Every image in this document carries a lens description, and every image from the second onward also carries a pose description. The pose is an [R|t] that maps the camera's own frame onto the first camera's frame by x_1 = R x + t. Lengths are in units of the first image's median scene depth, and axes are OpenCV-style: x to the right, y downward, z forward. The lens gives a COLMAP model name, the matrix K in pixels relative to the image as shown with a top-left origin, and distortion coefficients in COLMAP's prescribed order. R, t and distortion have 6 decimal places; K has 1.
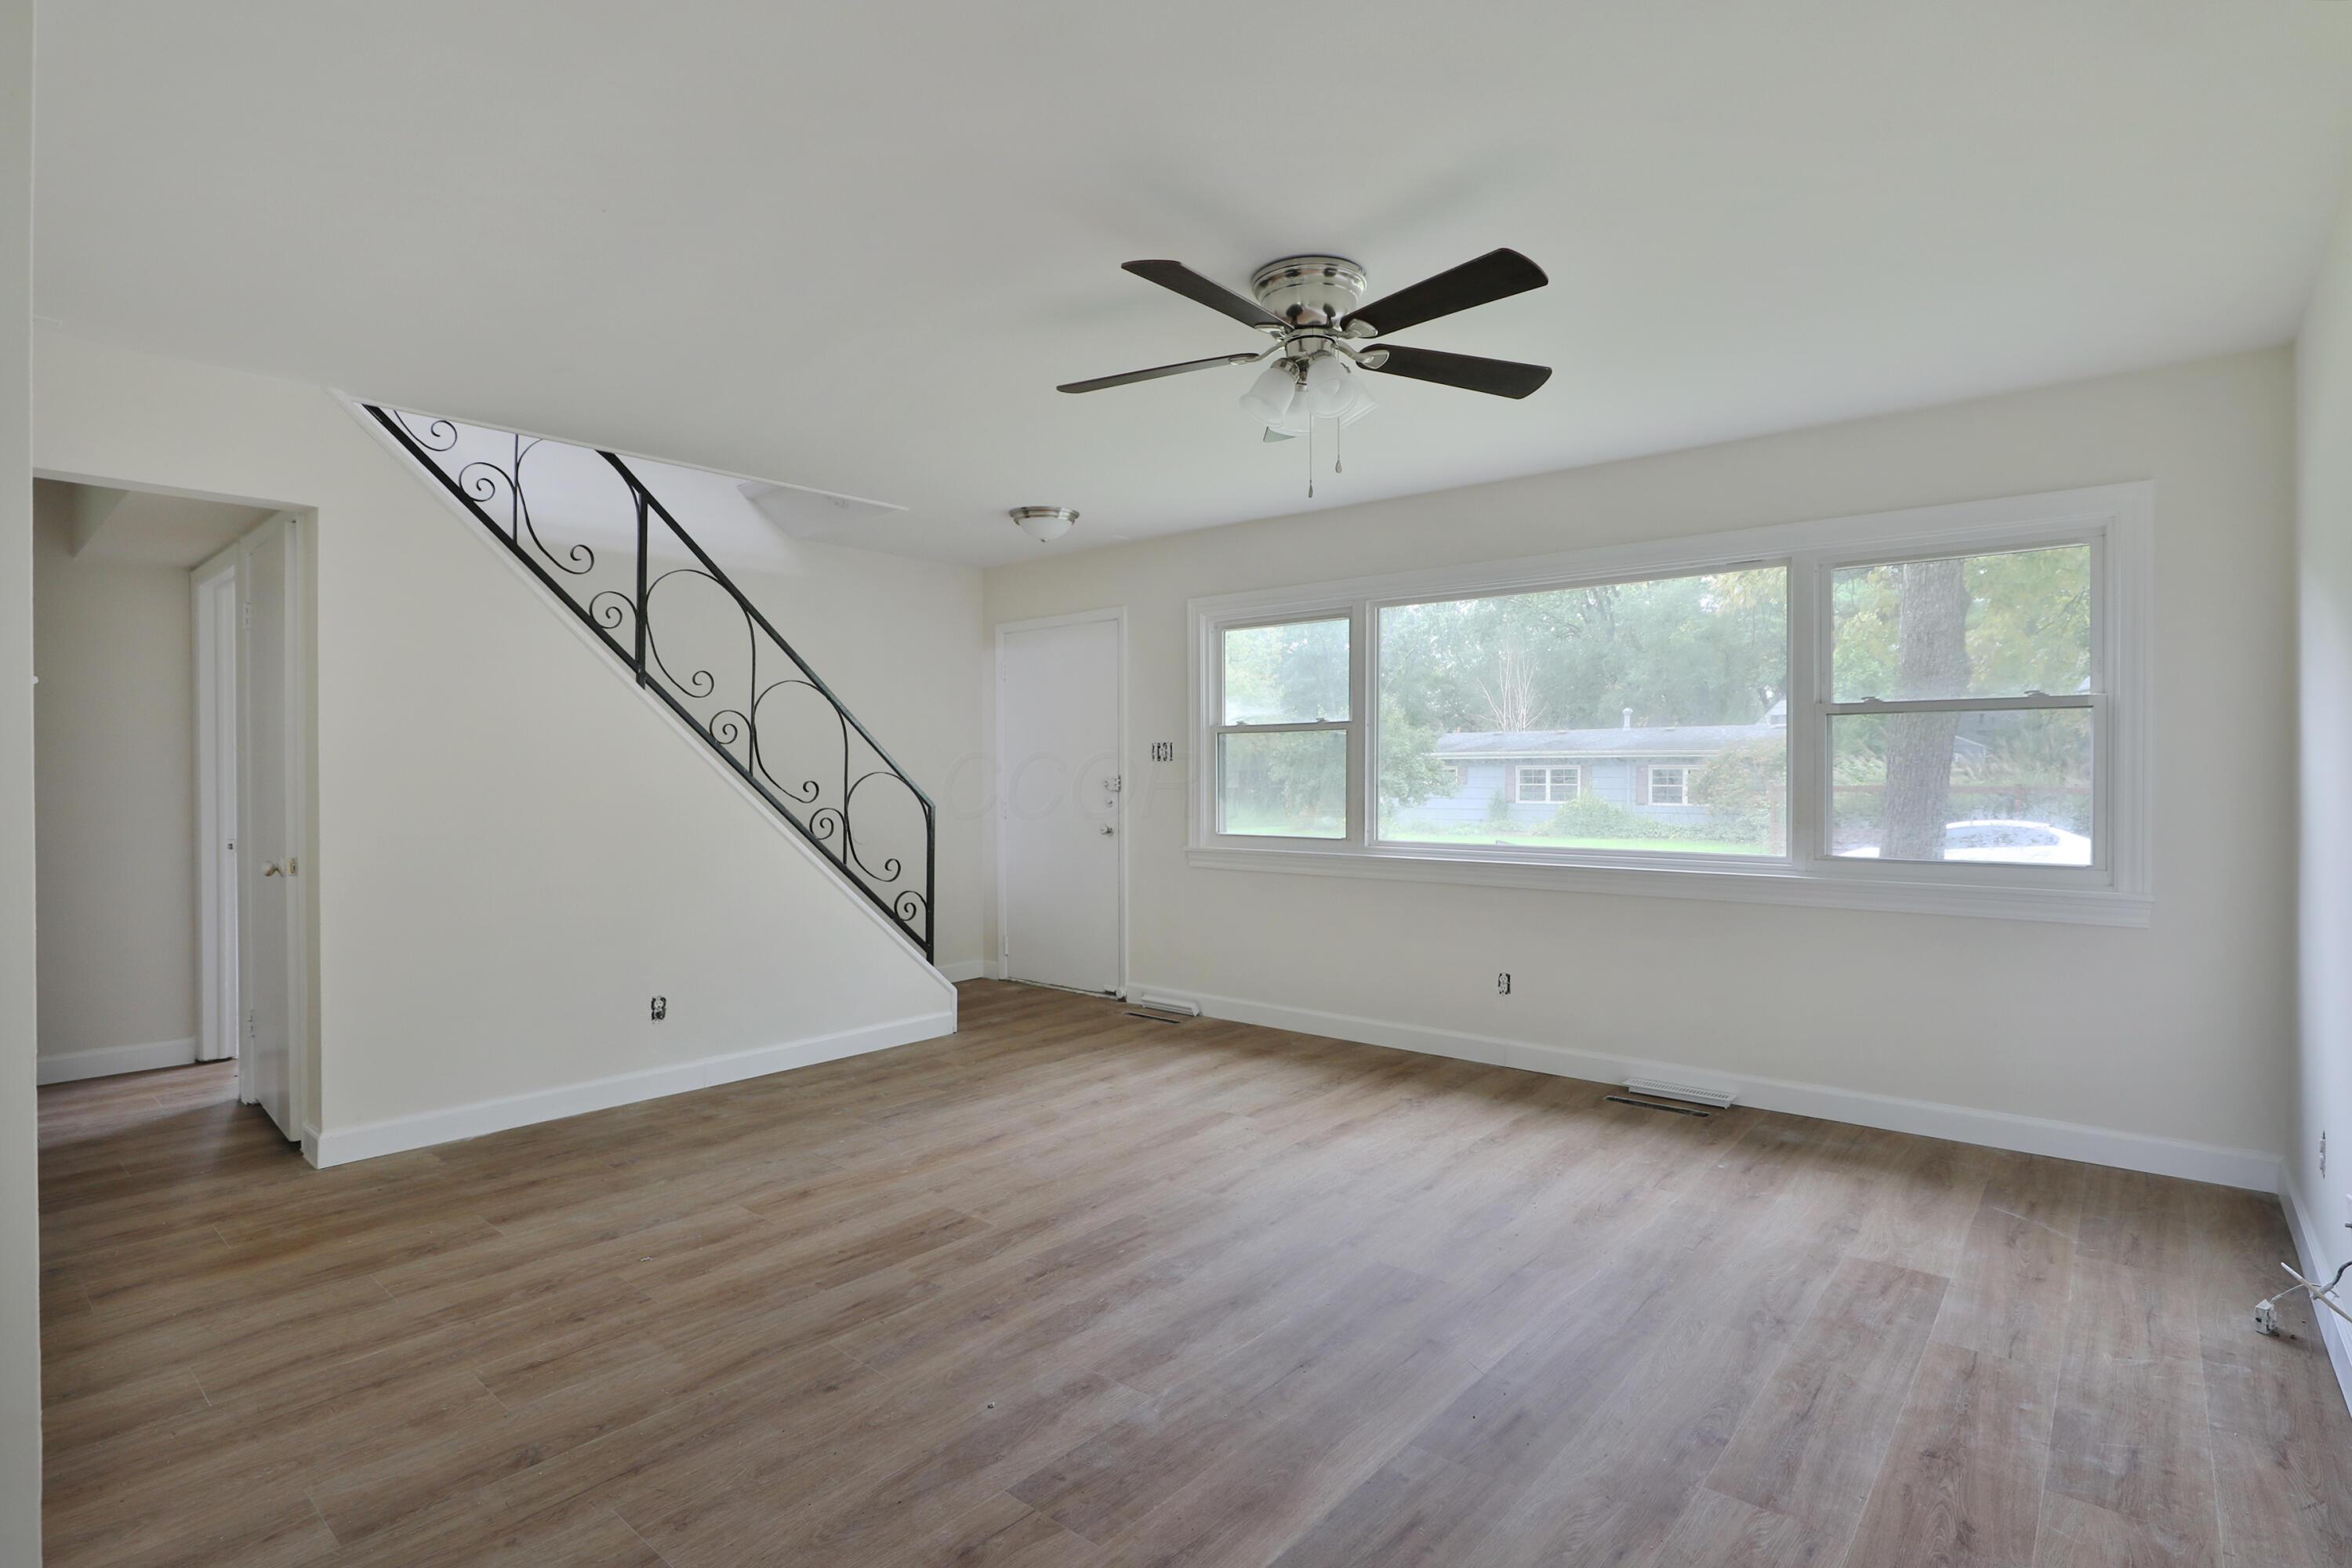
lens RADIAL K [[1180.9, 0, 1192.0], [0, 1180.9, 776.5], [0, 0, 1]] dist [-0.040216, 0.015331]
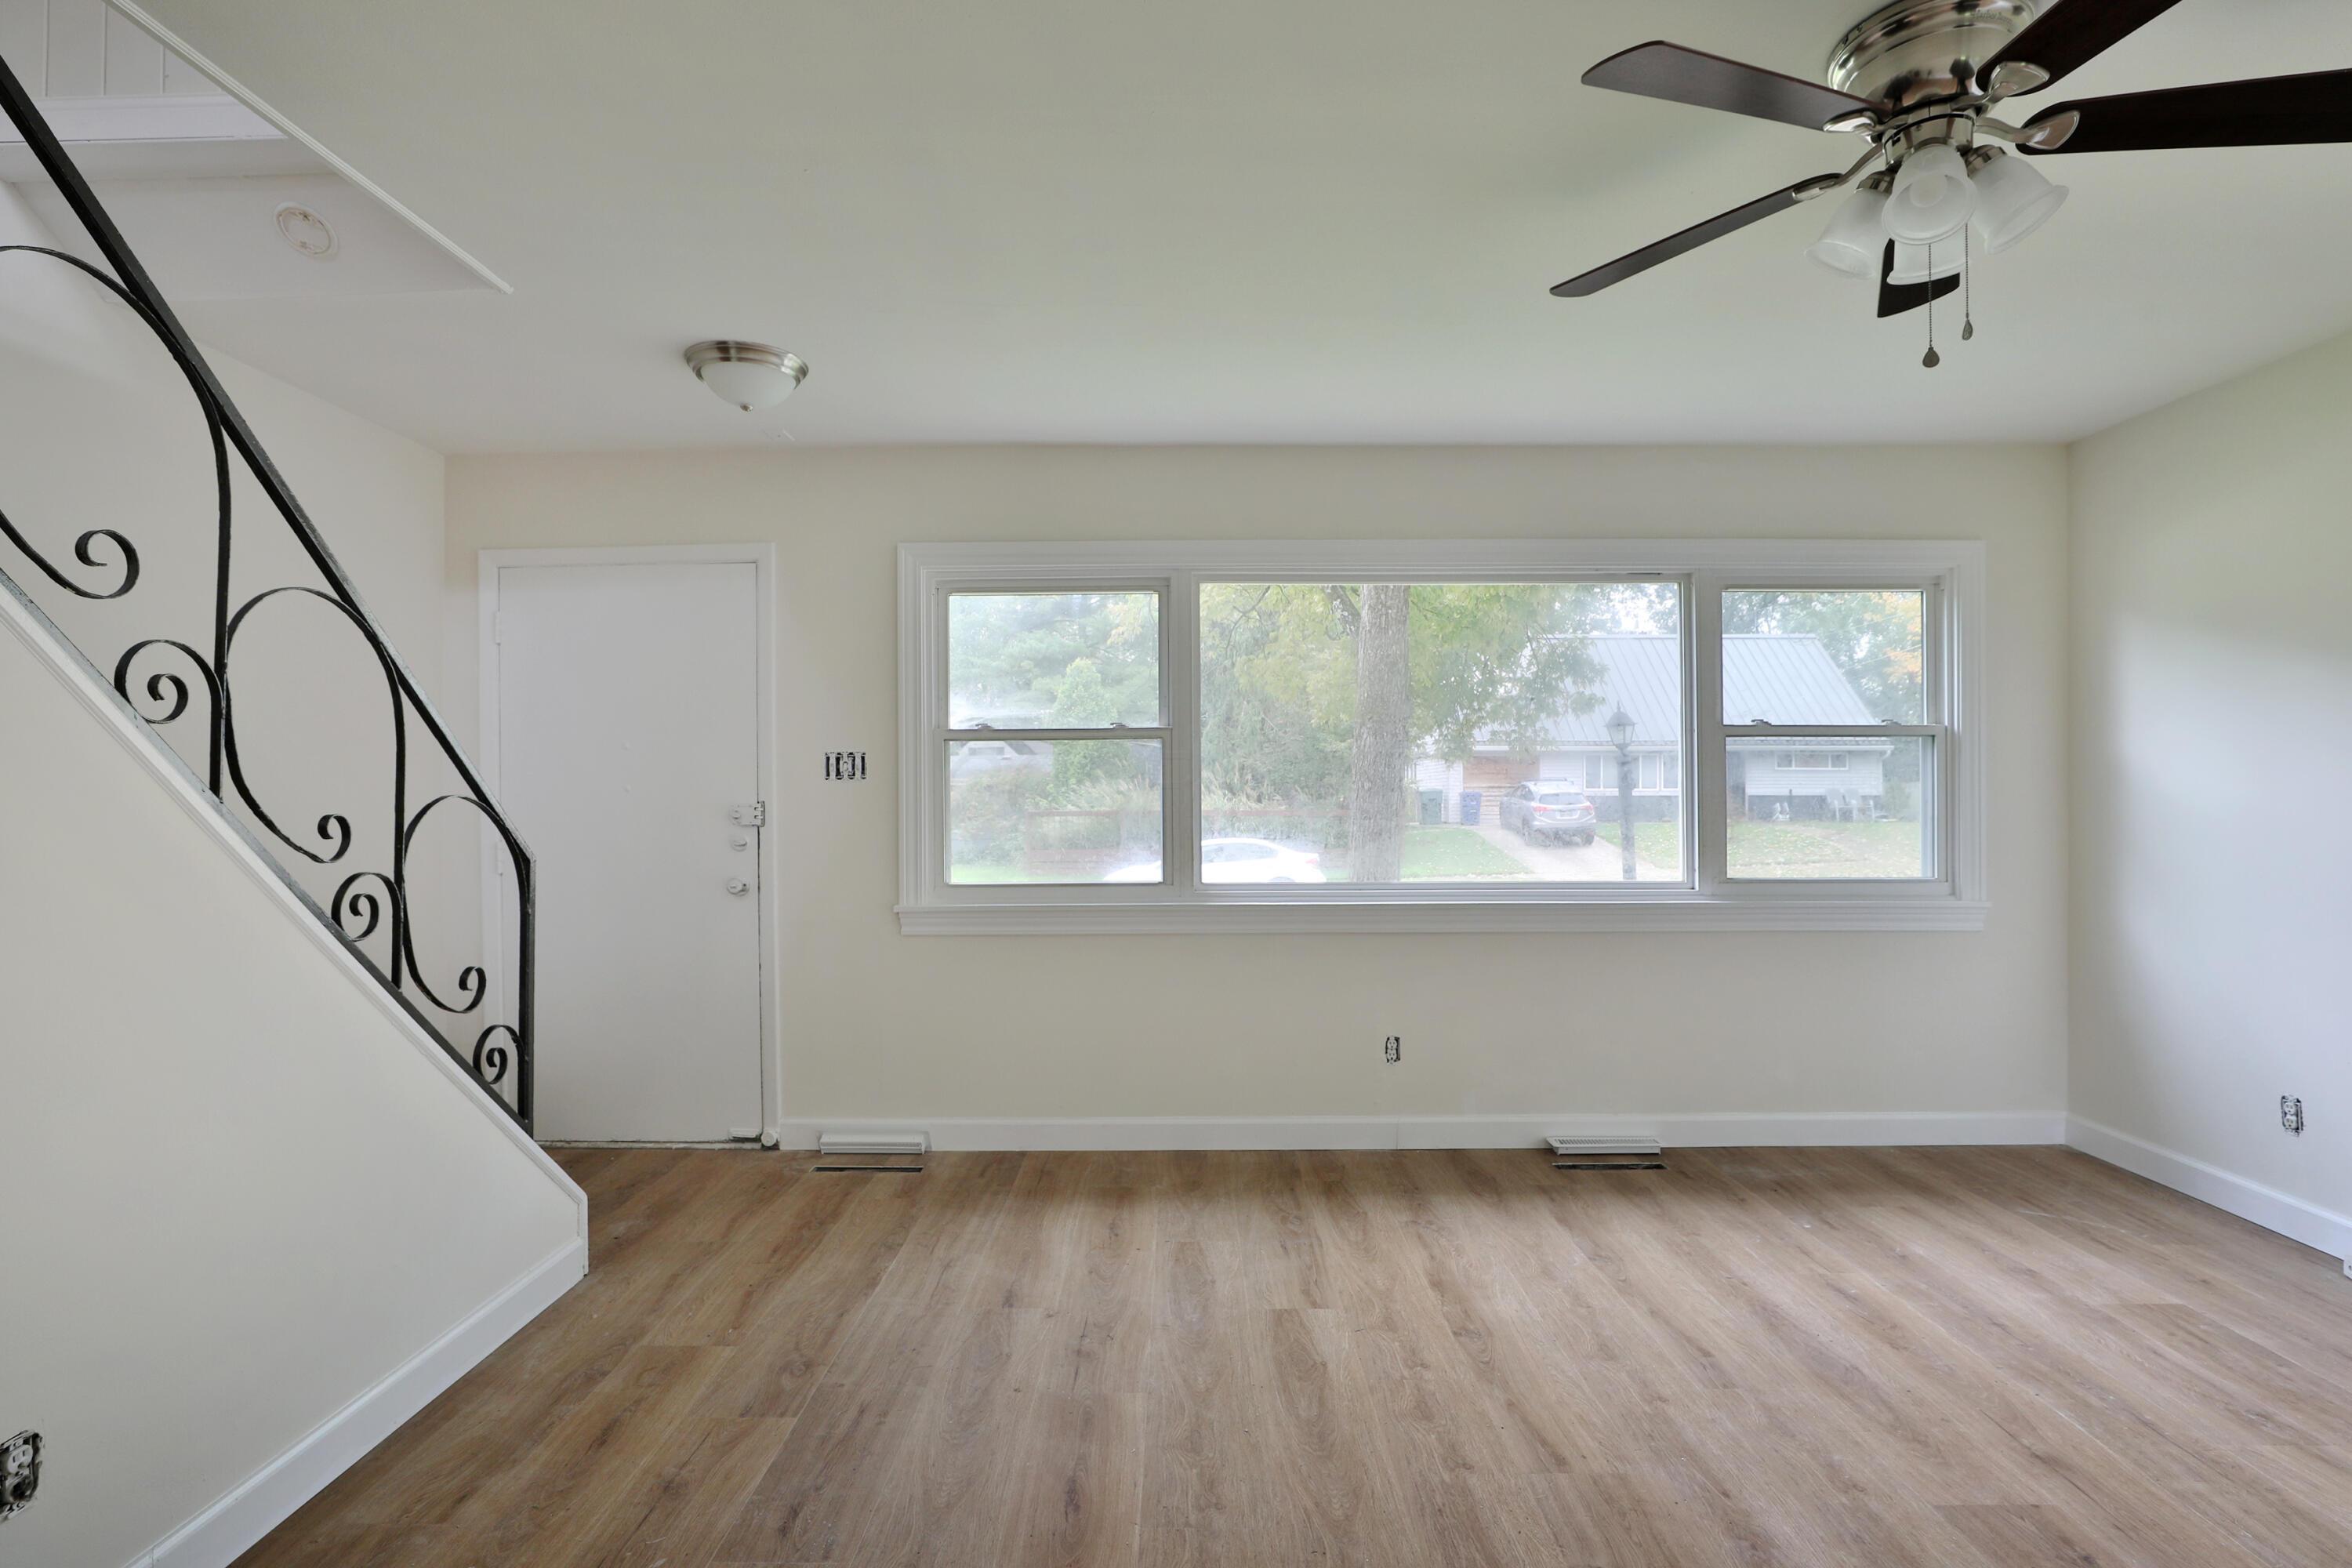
lens RADIAL K [[1150.2, 0, 1147.7], [0, 1150.2, 796.4], [0, 0, 1]] dist [-0.032960, 0.017557]
pose [[0.768981, -0.001087, 0.639270, -0.463462], [0.004067, 0.999987, -0.003192, -0.000711], [-0.639258, 0.005054, 0.768975, 0.587924]]
